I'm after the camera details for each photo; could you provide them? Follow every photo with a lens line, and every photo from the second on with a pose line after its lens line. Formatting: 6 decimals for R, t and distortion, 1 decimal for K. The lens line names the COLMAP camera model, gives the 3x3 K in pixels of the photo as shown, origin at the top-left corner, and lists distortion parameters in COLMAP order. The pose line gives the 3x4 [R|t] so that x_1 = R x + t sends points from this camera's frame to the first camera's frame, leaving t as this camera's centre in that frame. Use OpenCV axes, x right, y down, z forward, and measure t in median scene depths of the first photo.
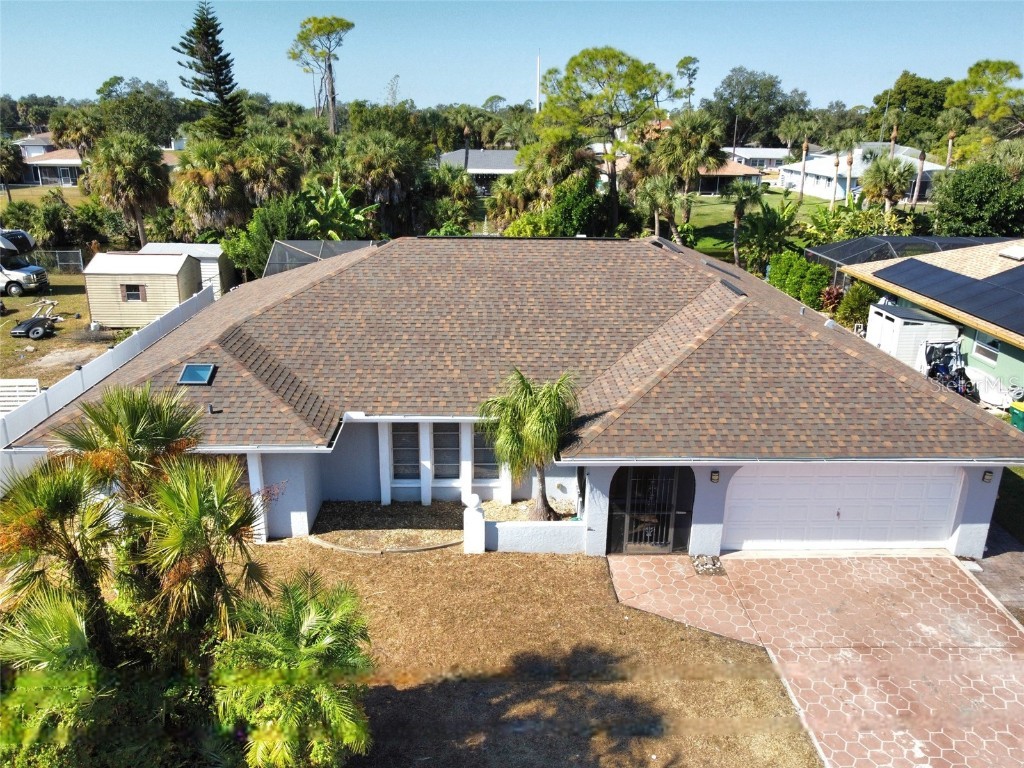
lens RADIAL K [[784.4, 0, 509.8], [0, 784.4, 379.5], [0, 0, 1]] dist [-0.002789, -0.004829]
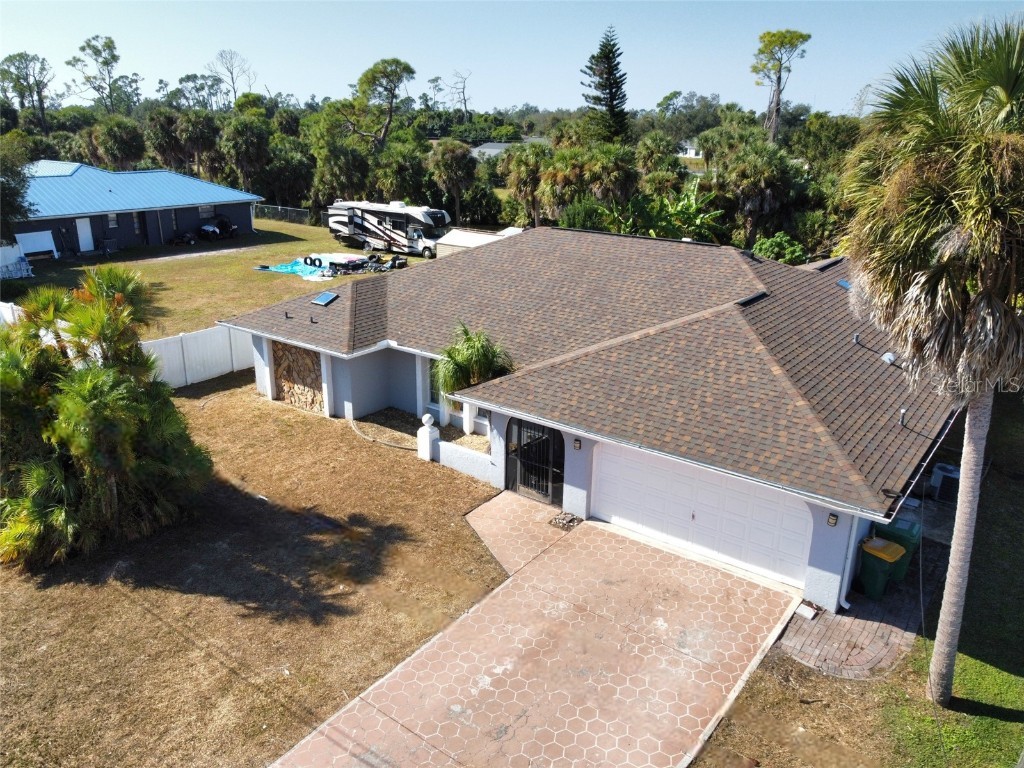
lens RADIAL K [[784.4, 0, 509.8], [0, 784.4, 379.5], [0, 0, 1]] dist [-0.002789, -0.004829]
pose [[0.774651, 0.193634, -0.602015, 0.481021], [-0.201035, 0.977989, 0.055878, -0.006640], [0.599584, 0.077740, 0.796527, 0.017854]]
